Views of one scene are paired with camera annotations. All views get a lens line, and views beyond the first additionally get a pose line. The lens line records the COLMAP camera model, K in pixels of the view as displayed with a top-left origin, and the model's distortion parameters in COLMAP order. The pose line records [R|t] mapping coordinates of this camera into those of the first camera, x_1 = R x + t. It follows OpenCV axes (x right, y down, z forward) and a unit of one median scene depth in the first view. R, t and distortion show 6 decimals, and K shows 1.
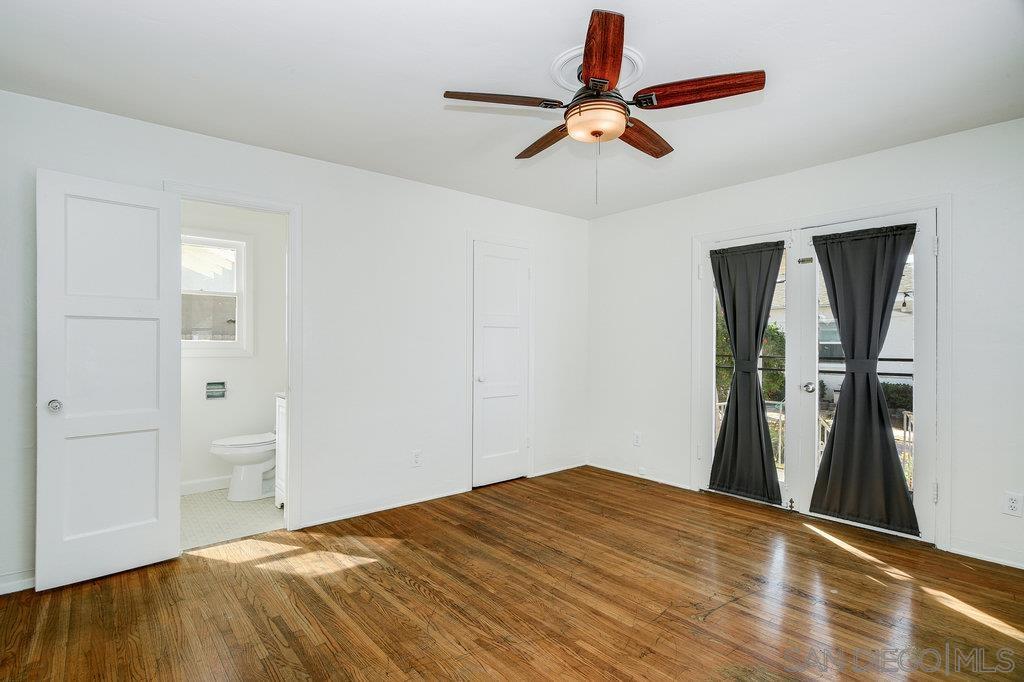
lens RADIAL K [[521.3, 0, 512.0], [0, 521.3, 341.0], [0, 0, 1]] dist [-0.017903, 0.000490]
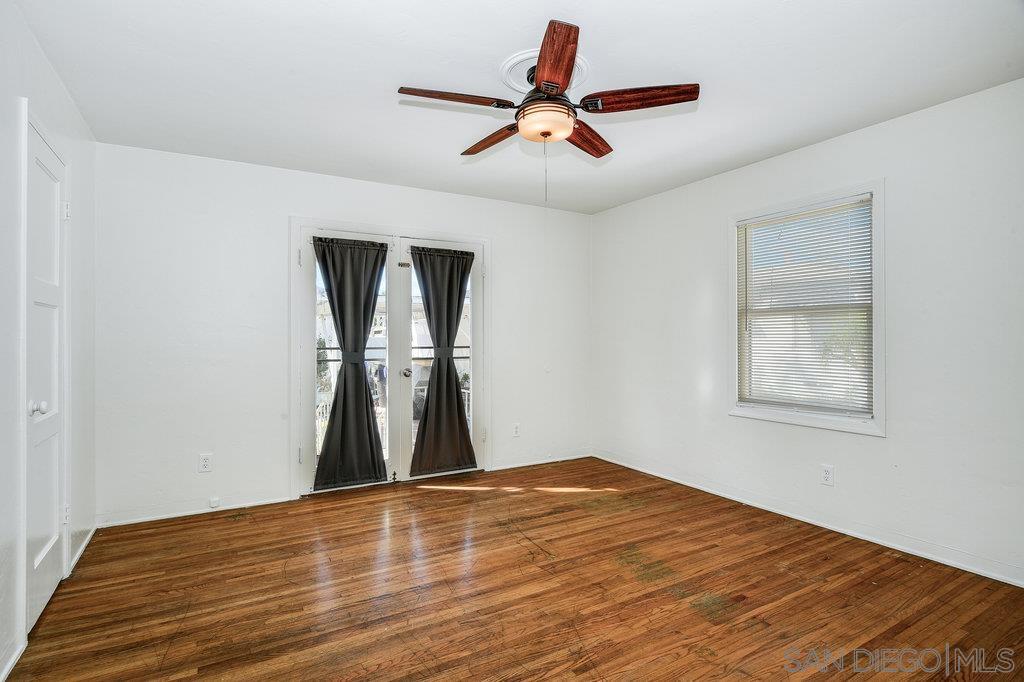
lens RADIAL K [[521.3, 0, 512.0], [0, 521.3, 341.0], [0, 0, 1]] dist [-0.017903, 0.000490]
pose [[0.158415, -0.013287, 0.987283, -0.563638], [-0.000651, 0.999908, 0.013562, 0.000532], [-0.987372, -0.002791, 0.158392, 0.577208]]
